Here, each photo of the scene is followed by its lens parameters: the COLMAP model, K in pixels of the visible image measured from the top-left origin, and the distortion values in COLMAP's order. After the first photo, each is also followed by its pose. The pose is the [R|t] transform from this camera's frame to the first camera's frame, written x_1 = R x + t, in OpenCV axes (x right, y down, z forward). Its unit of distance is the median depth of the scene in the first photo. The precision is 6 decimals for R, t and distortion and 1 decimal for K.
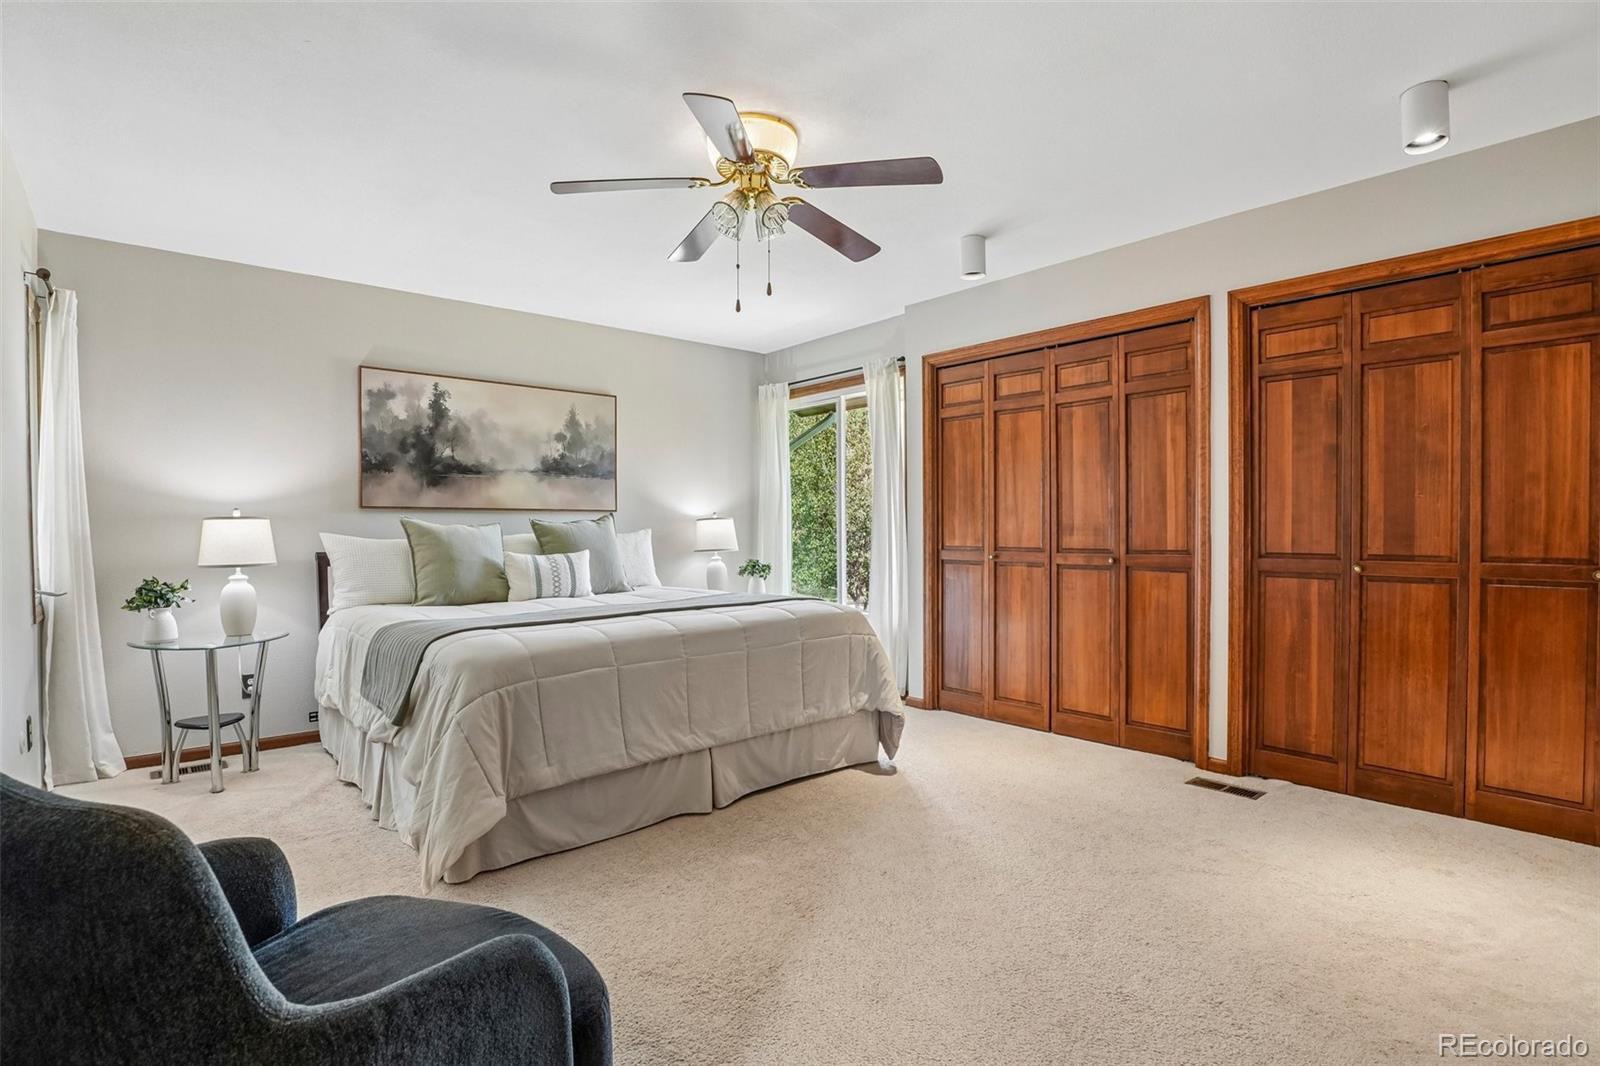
lens RADIAL K [[781.9, 0, 800.0], [0, 781.9, 533.0], [0, 0, 1]] dist [-0.041333, 0.000593]
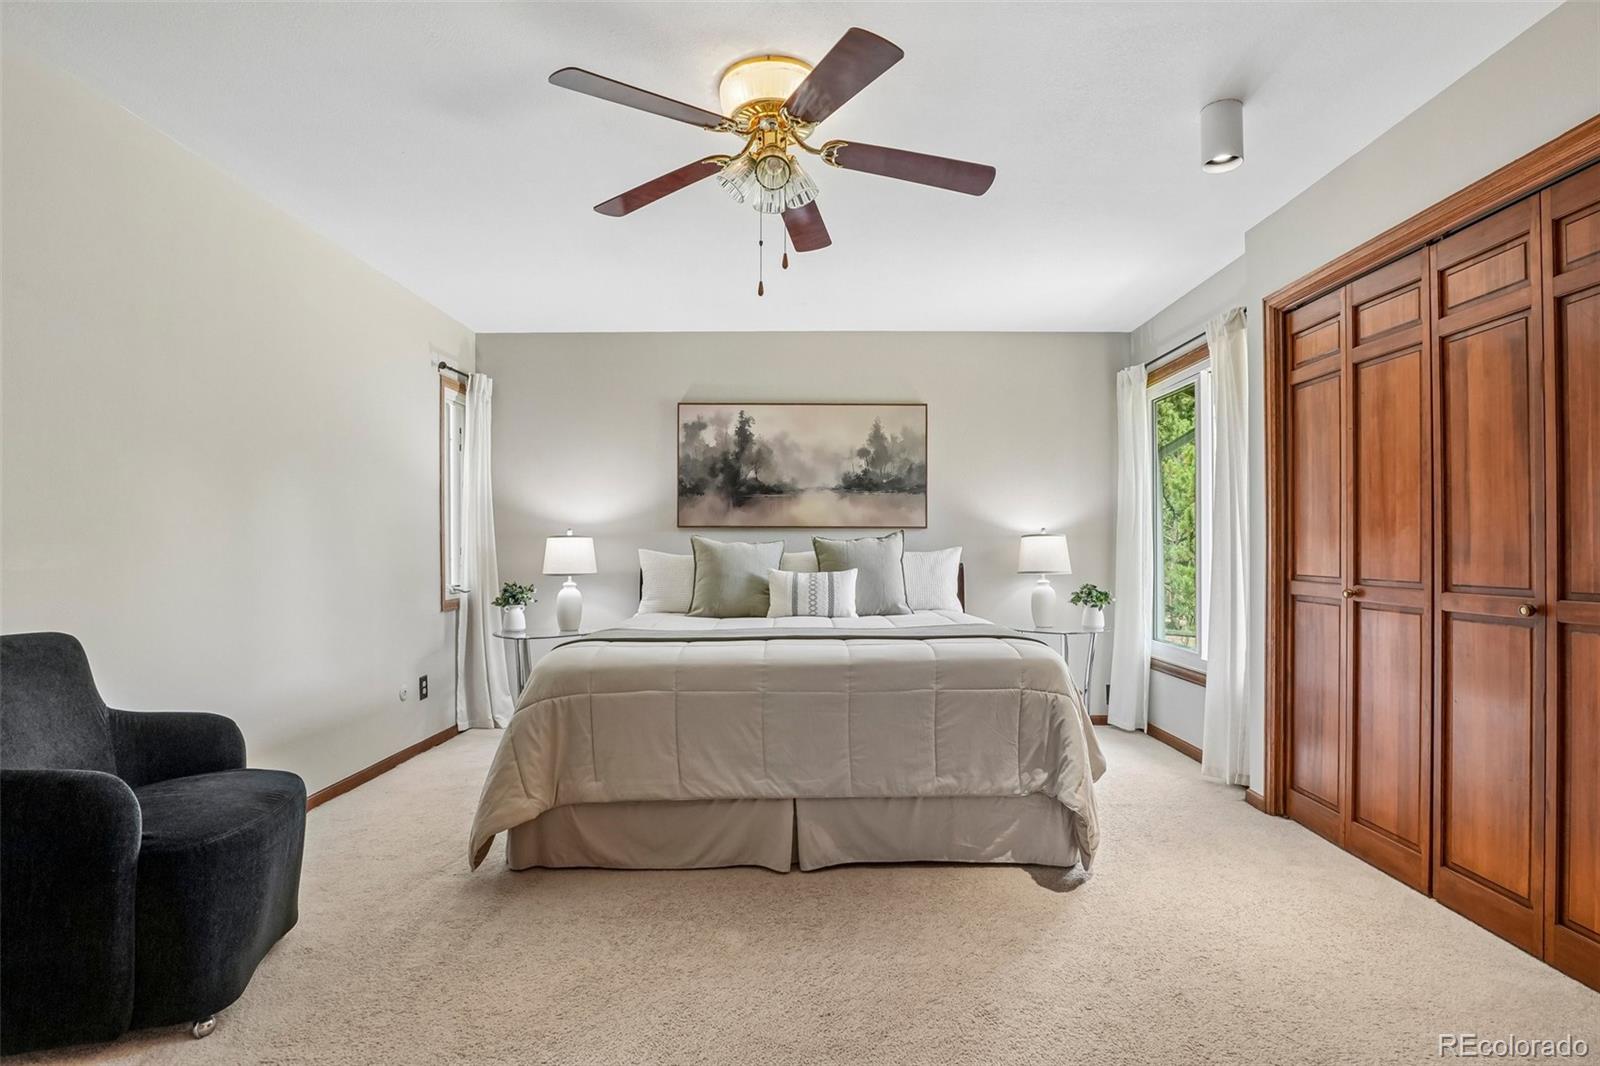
lens RADIAL K [[788.0, 0, 803.6], [0, 788.0, 541.2], [0, 0, 1]] dist [-0.043746, 0.010127]
pose [[0.753253, 0.000330, -0.657730, 0.328940], [-0.007429, 0.999940, -0.008006, -0.004015], [0.657689, 0.010917, 0.753211, 0.239083]]
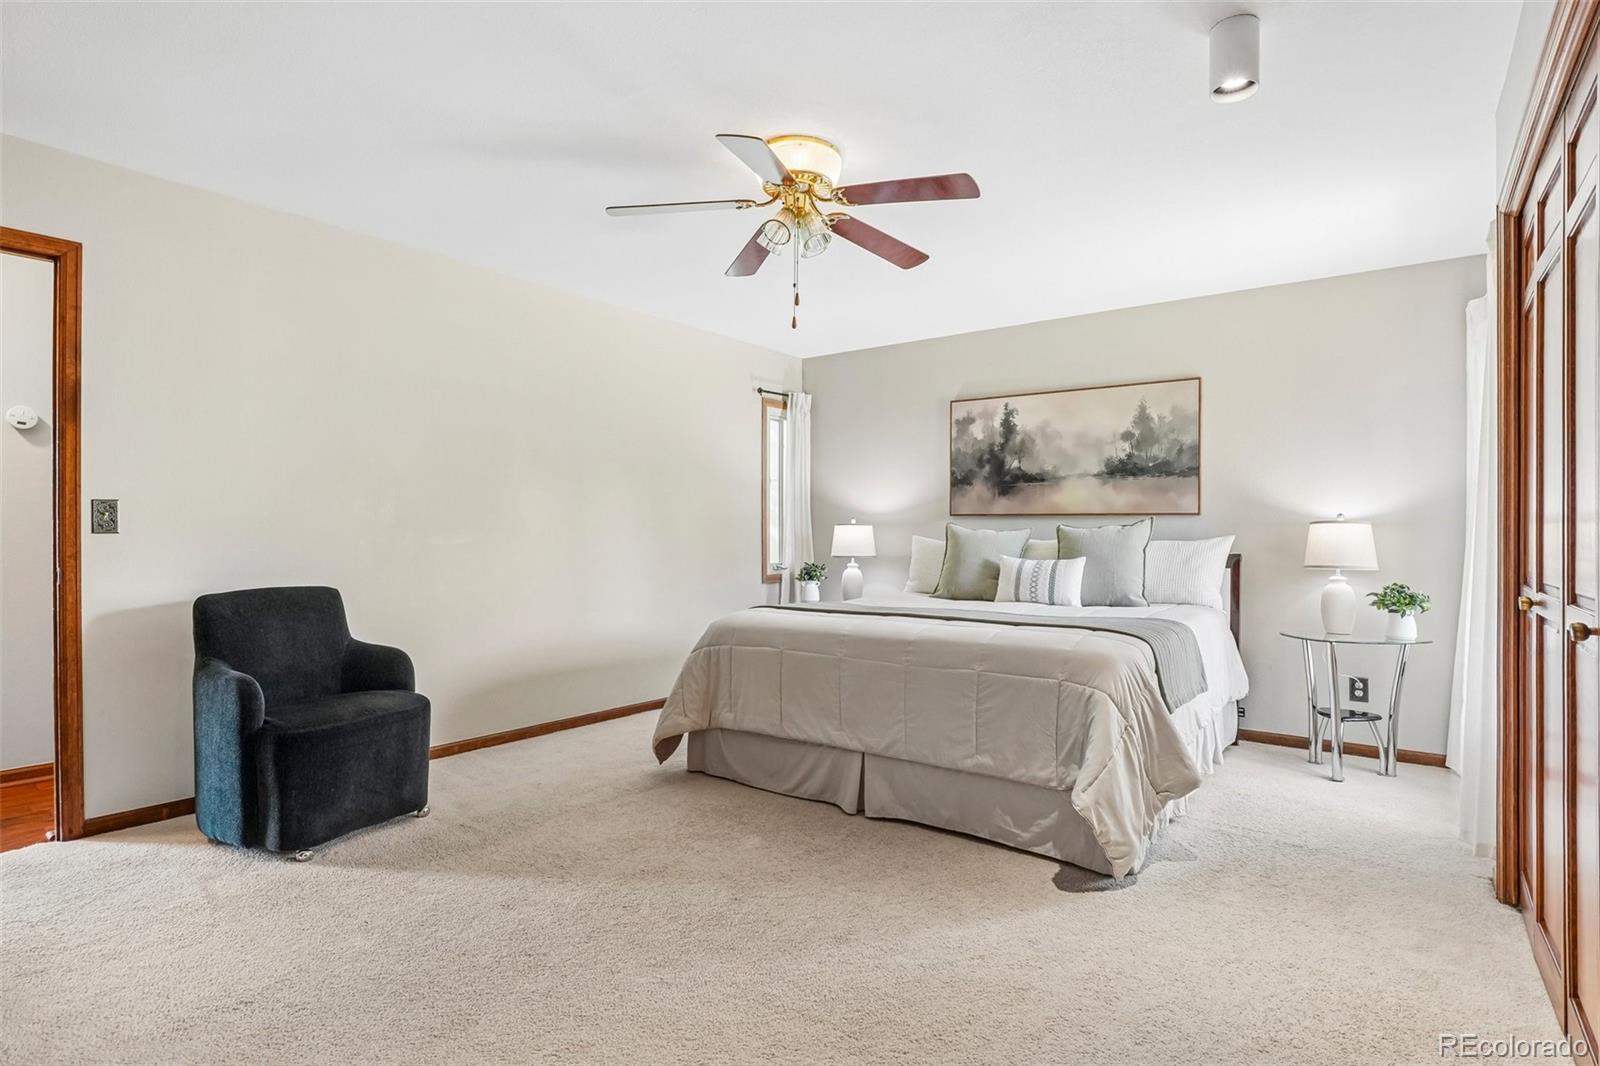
lens RADIAL K [[789.1, 0, 808.5], [0, 789.1, 520.5], [0, 0, 1]] dist [-0.043441, 0.009923]
pose [[0.209680, -0.007519, -0.977741, 0.604495], [-0.012571, 0.999867, -0.010385, -0.008526], [0.977689, 0.014469, 0.209558, 0.499561]]
